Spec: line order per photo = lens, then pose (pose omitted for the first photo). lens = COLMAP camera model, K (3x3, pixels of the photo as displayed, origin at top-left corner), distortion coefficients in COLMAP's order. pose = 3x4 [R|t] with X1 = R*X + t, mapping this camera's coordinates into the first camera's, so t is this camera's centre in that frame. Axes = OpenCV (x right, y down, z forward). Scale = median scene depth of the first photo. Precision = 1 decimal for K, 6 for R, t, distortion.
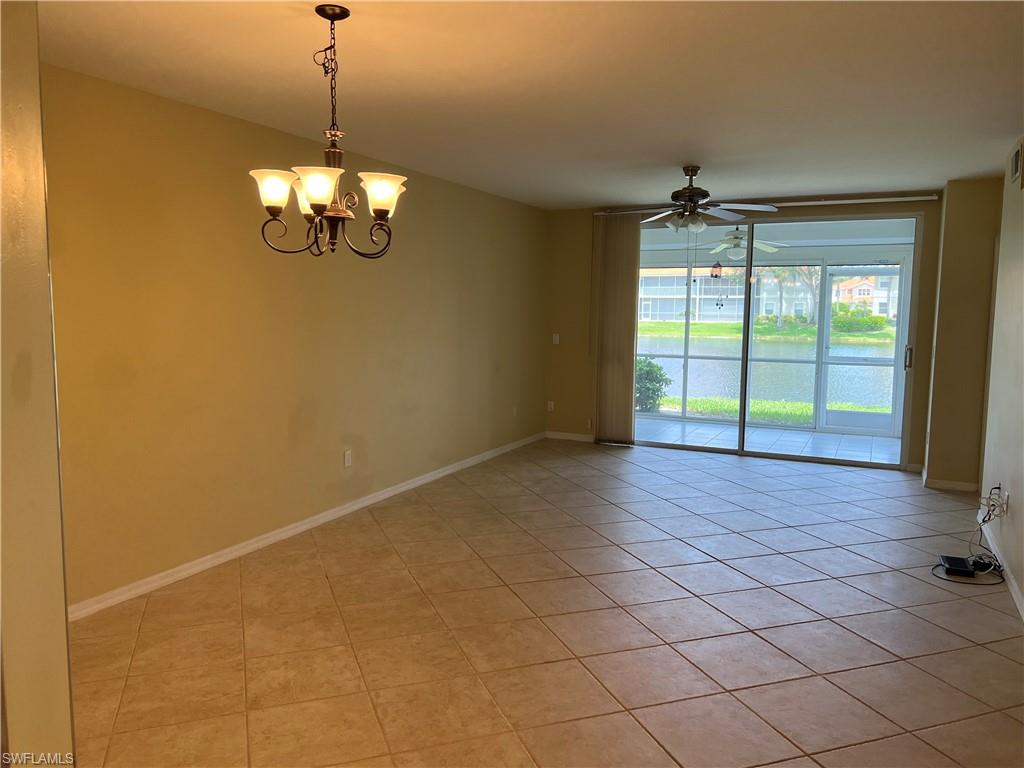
lens RADIAL K [[774.6, 0, 510.5], [0, 774.6, 389.1], [0, 0, 1]] dist [0.068397, -0.095685]
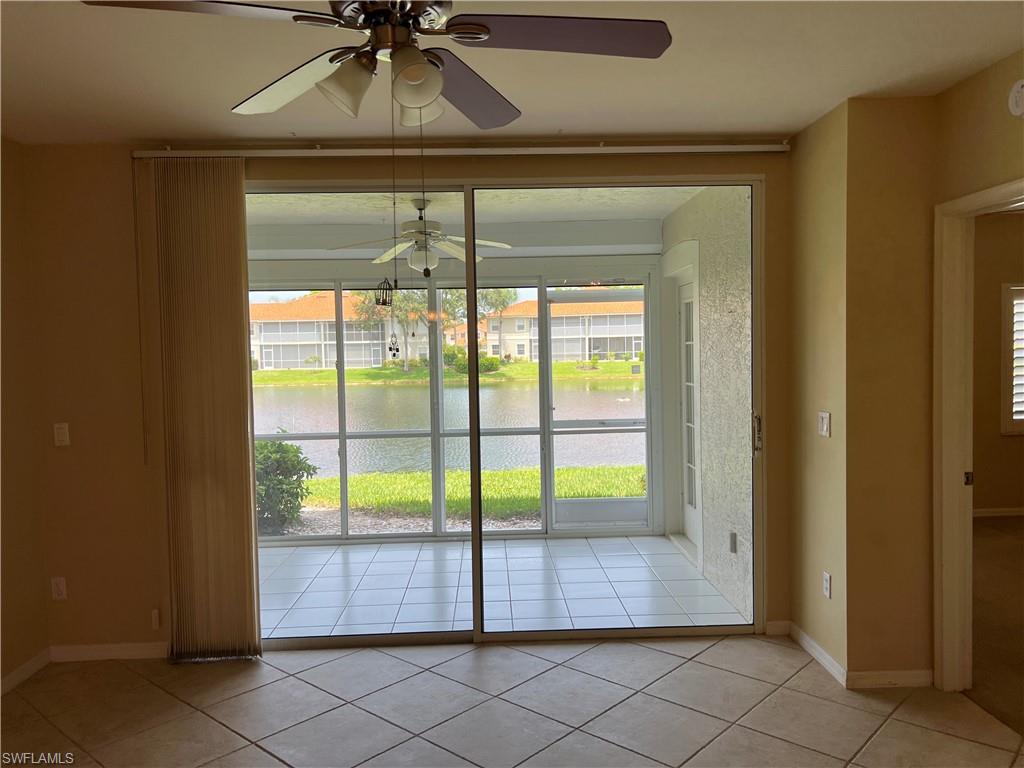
lens RADIAL K [[774.6, 0, 510.5], [0, 774.6, 389.1], [0, 0, 1]] dist [0.068397, -0.095685]
pose [[0.889301, -0.050491, 0.454526, 0.067855], [0.077263, 0.996188, -0.040506, -0.042321], [-0.450748, 0.071140, 0.889812, 0.393009]]
